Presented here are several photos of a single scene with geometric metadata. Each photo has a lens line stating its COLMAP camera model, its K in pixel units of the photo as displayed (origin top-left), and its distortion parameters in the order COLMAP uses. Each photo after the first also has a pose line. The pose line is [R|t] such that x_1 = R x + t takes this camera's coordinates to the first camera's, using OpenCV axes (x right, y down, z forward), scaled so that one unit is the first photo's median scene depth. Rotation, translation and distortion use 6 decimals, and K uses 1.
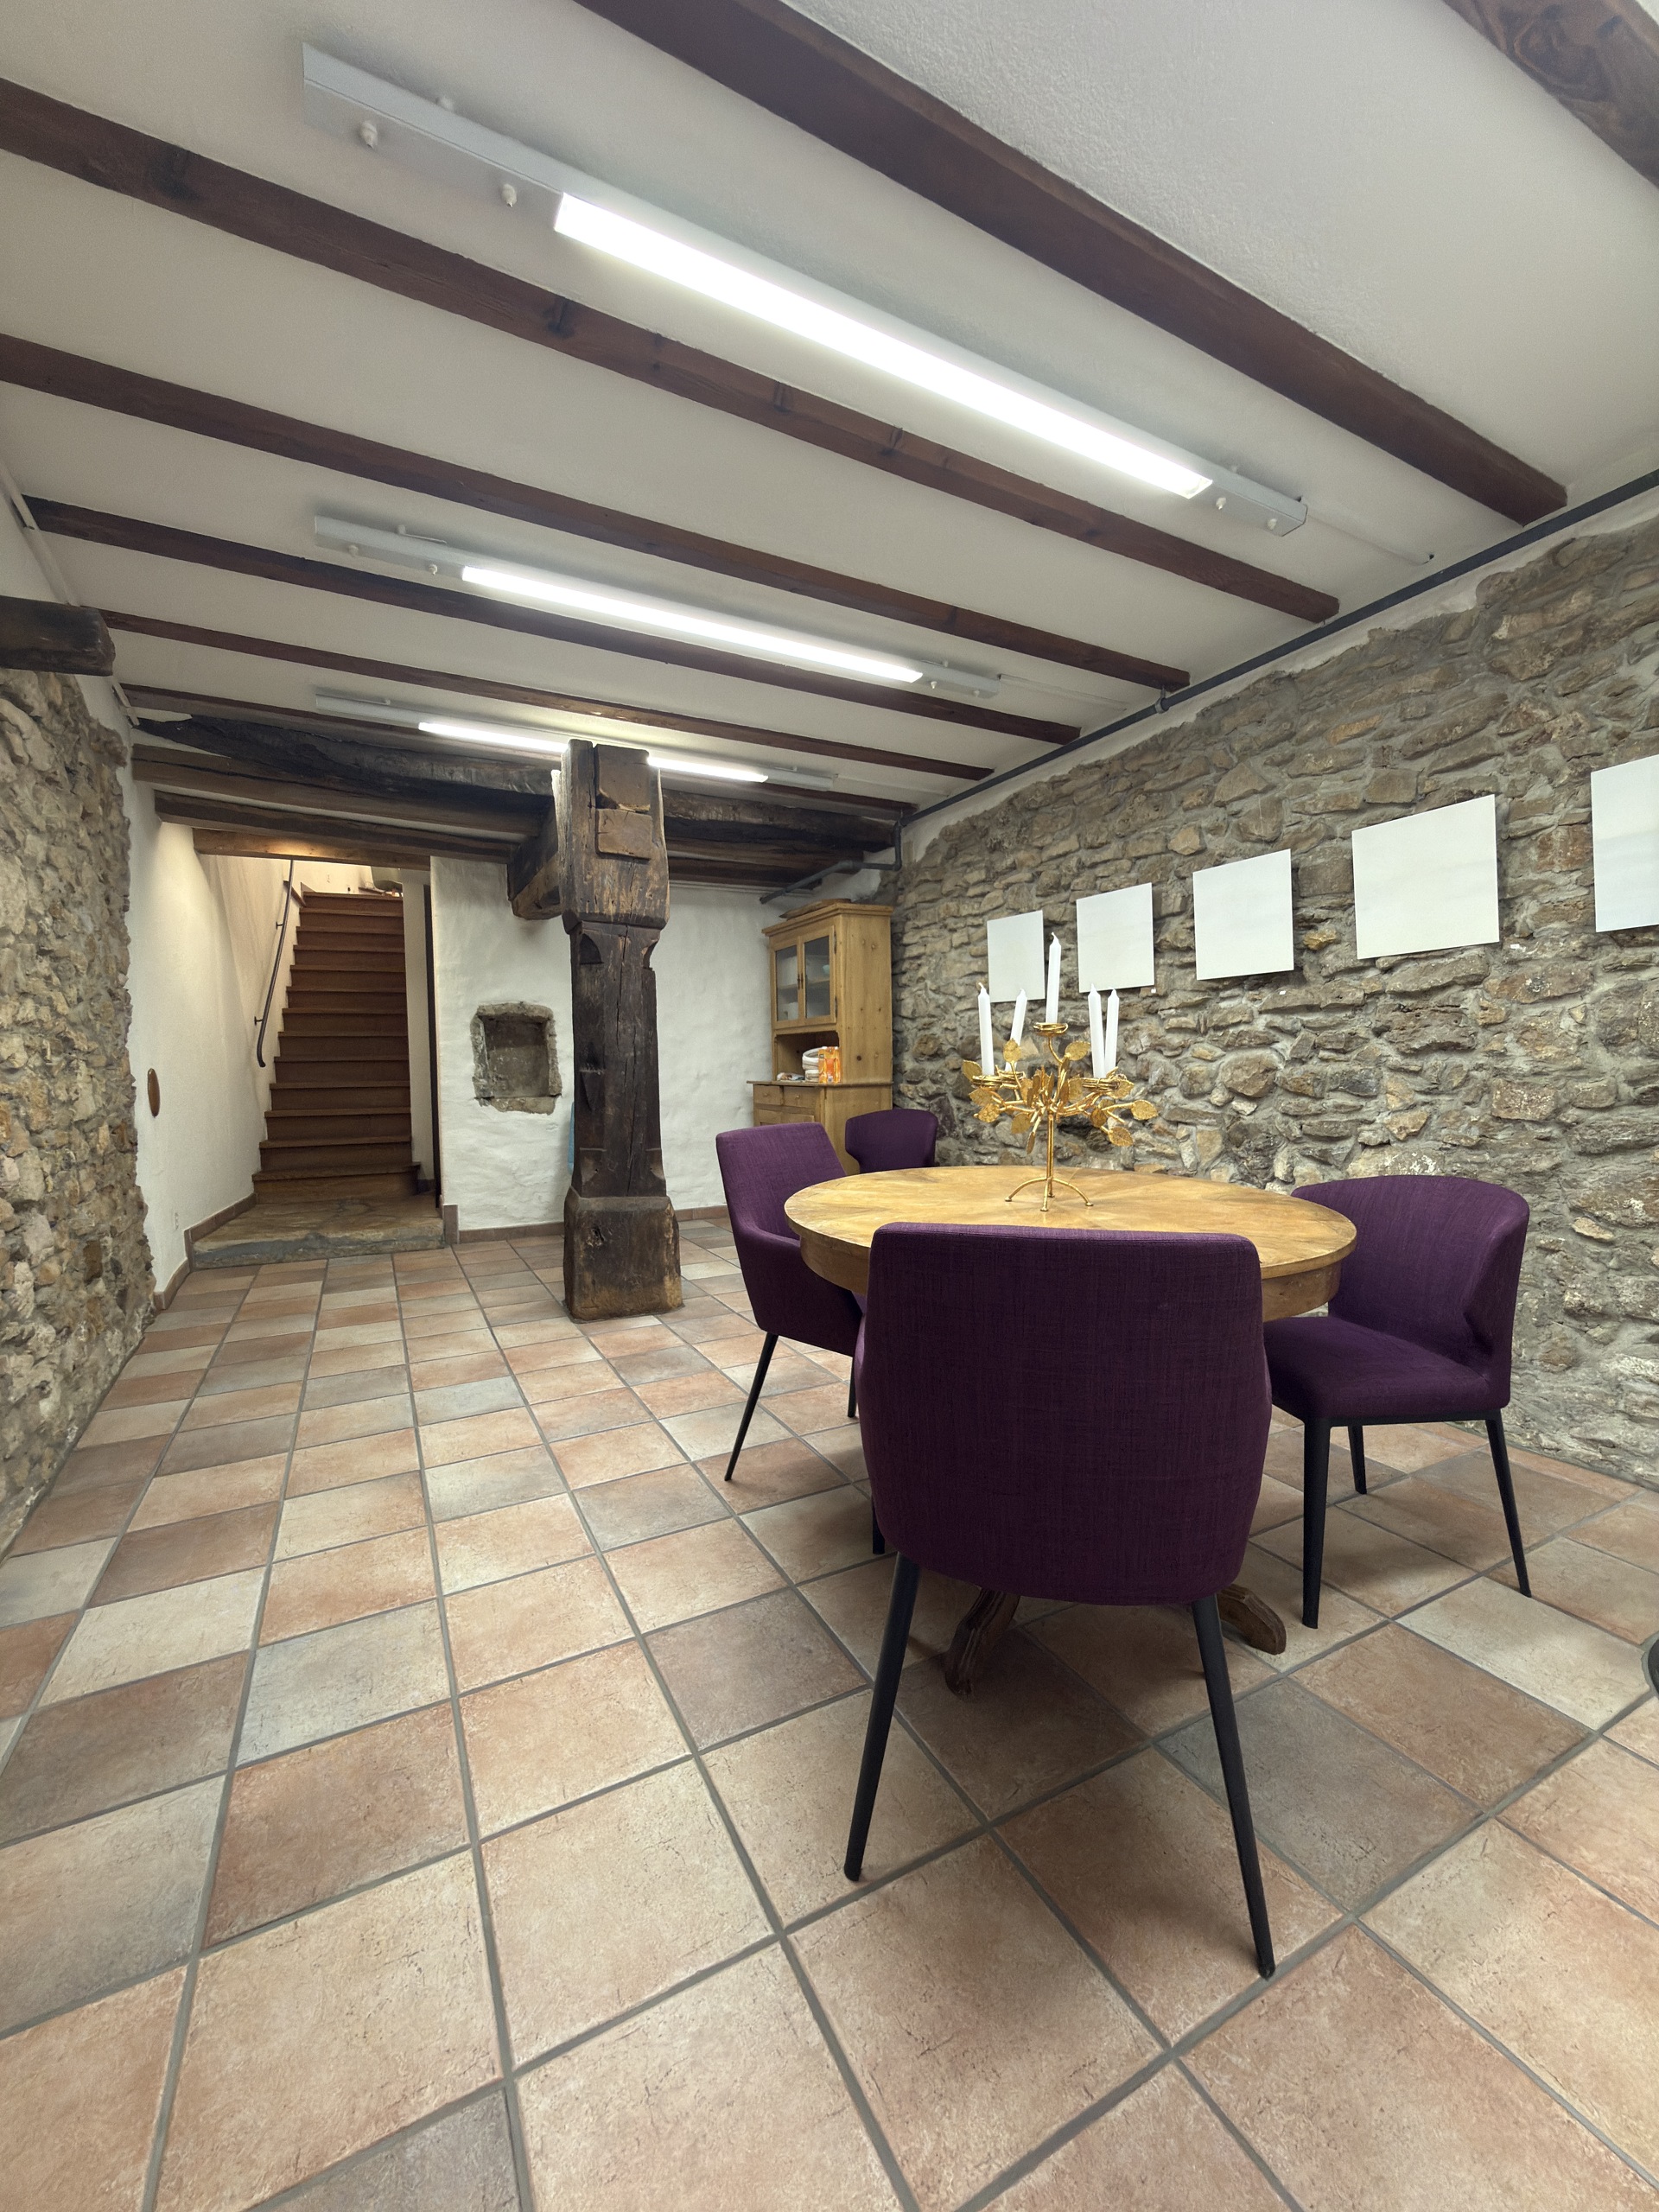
lens RADIAL K [[886.0, 0, 833.0], [0, 886.0, 1117.9], [0, 0, 1]] dist [0.000440, 0.000062]
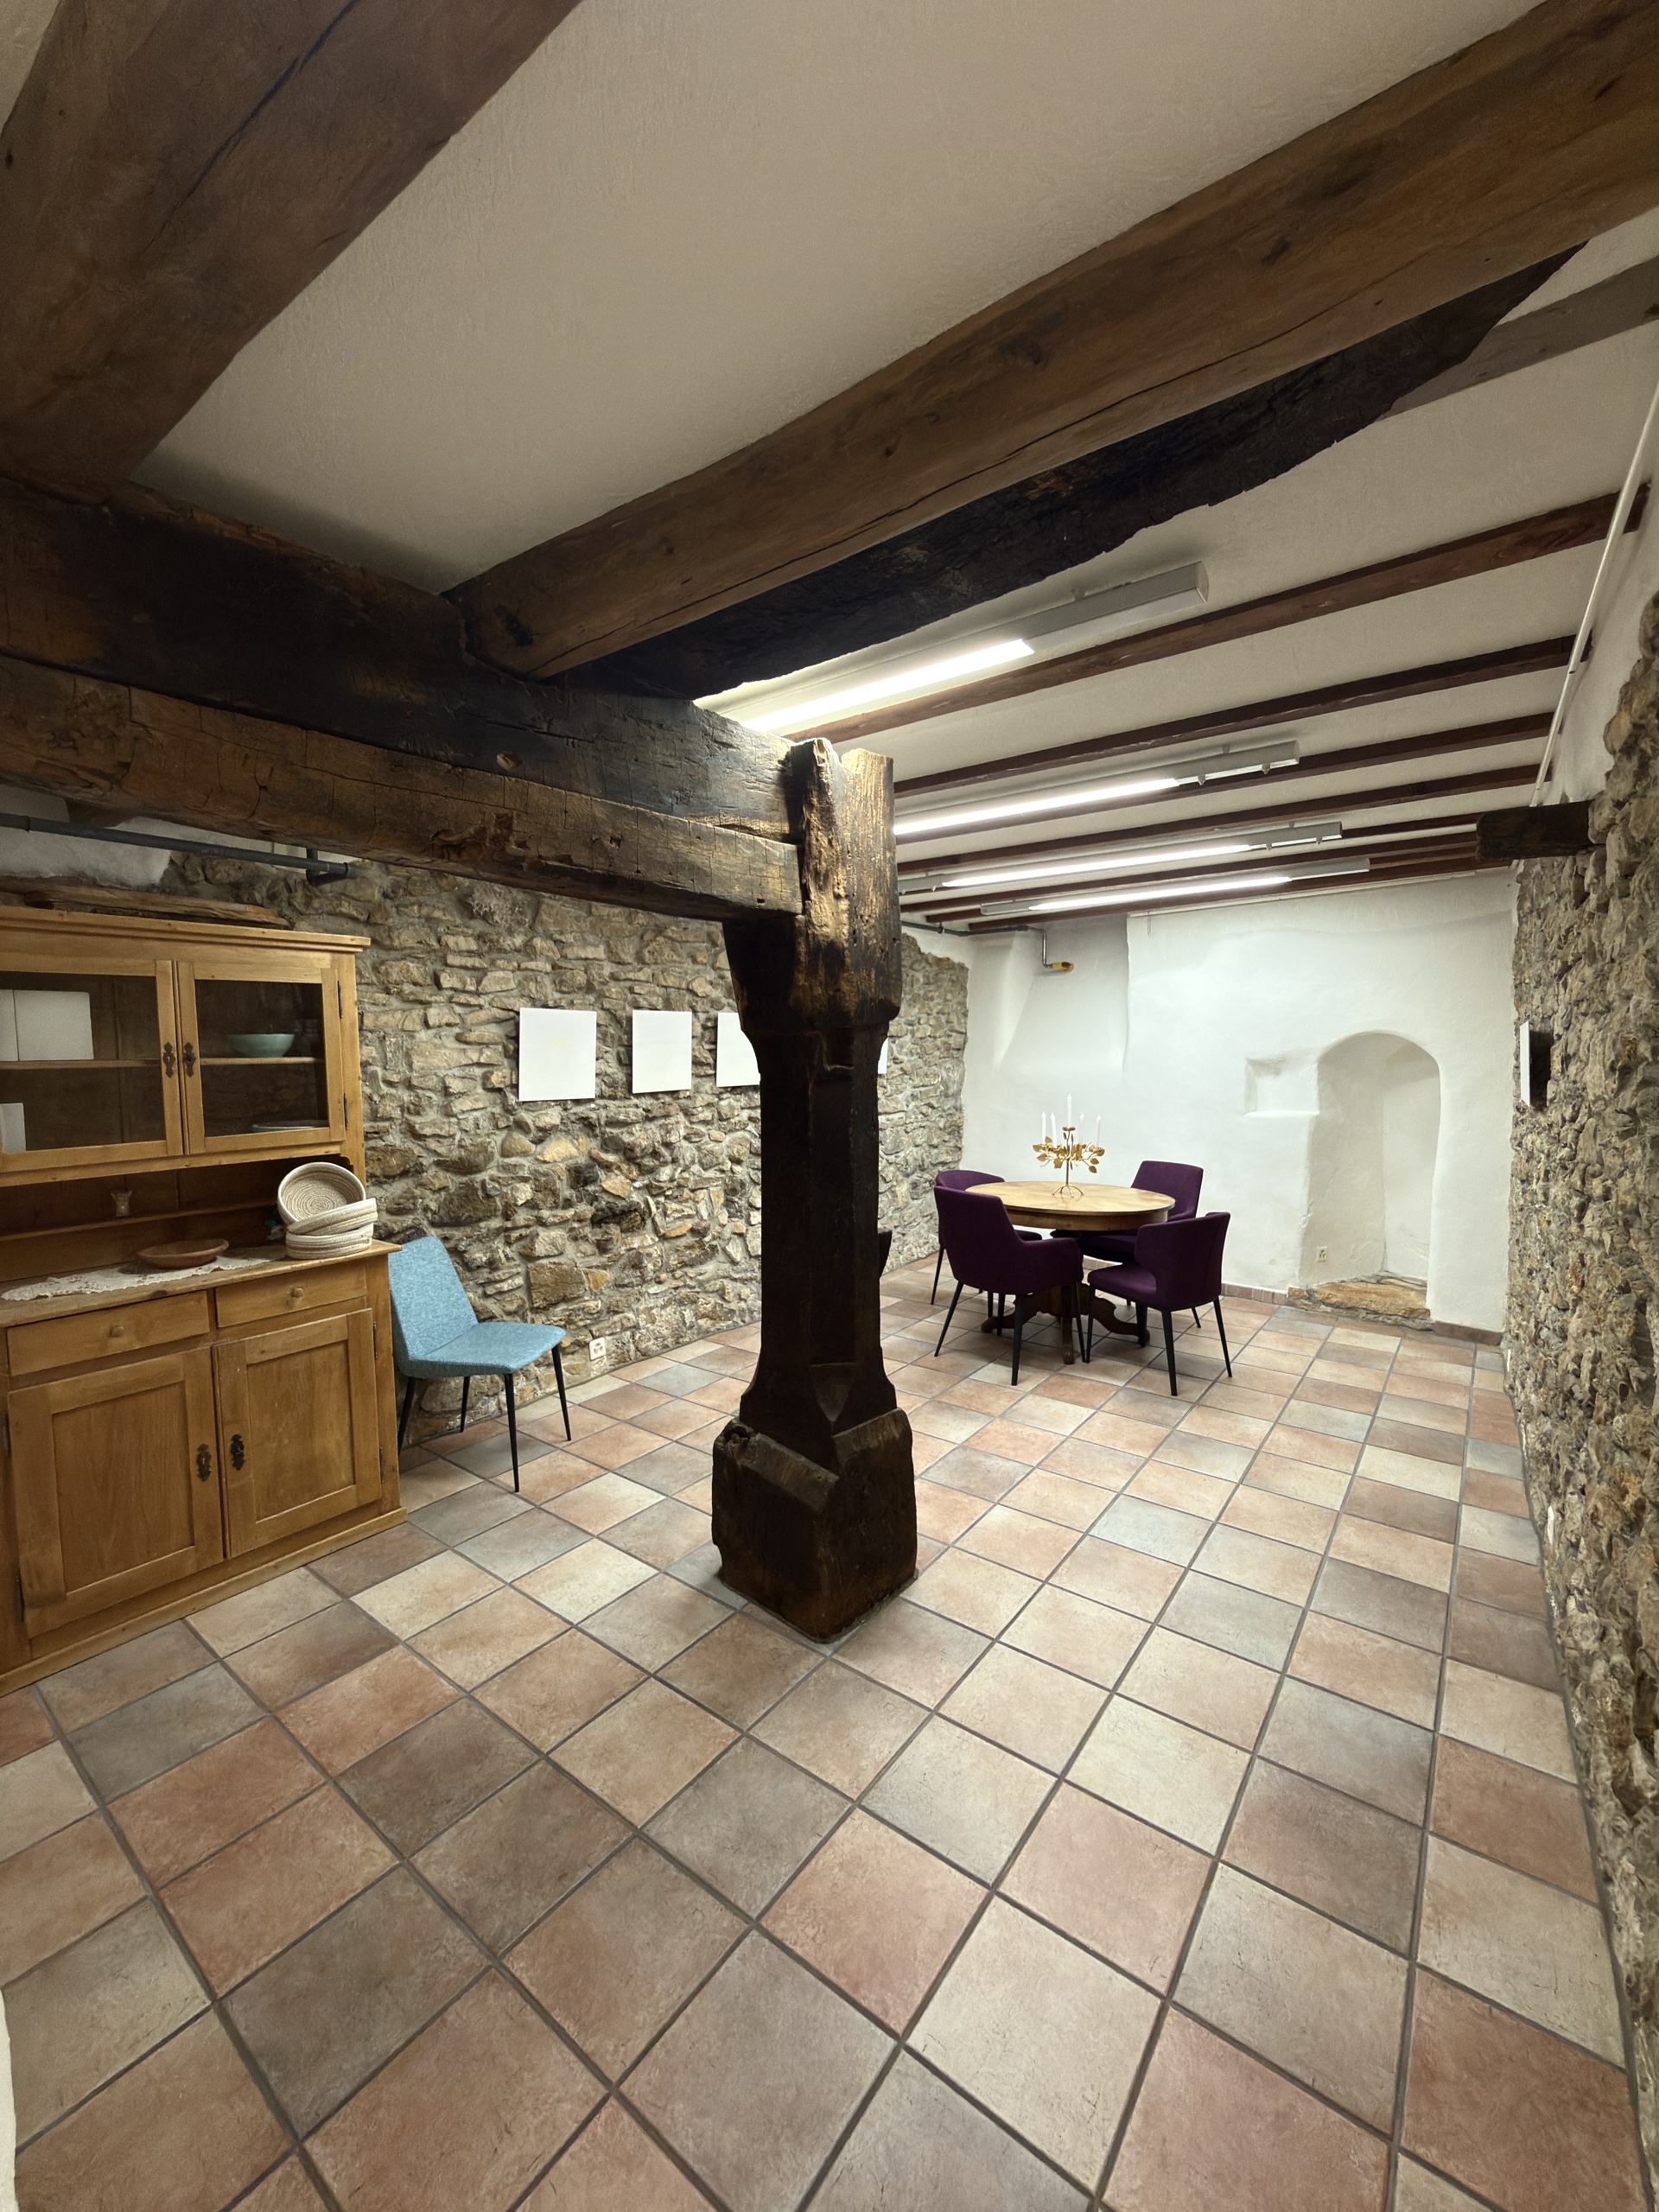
lens RADIAL K [[886.0, 0, 828.7], [0, 886.0, 1094.2], [0, 0, 1]] dist [0.000440, 0.000062]
pose [[-0.416654, -0.032472, 0.908485, -1.346403], [0.079000, 0.994288, 0.071770, -0.320588], [-0.905626, 0.101674, -0.411709, 1.969782]]
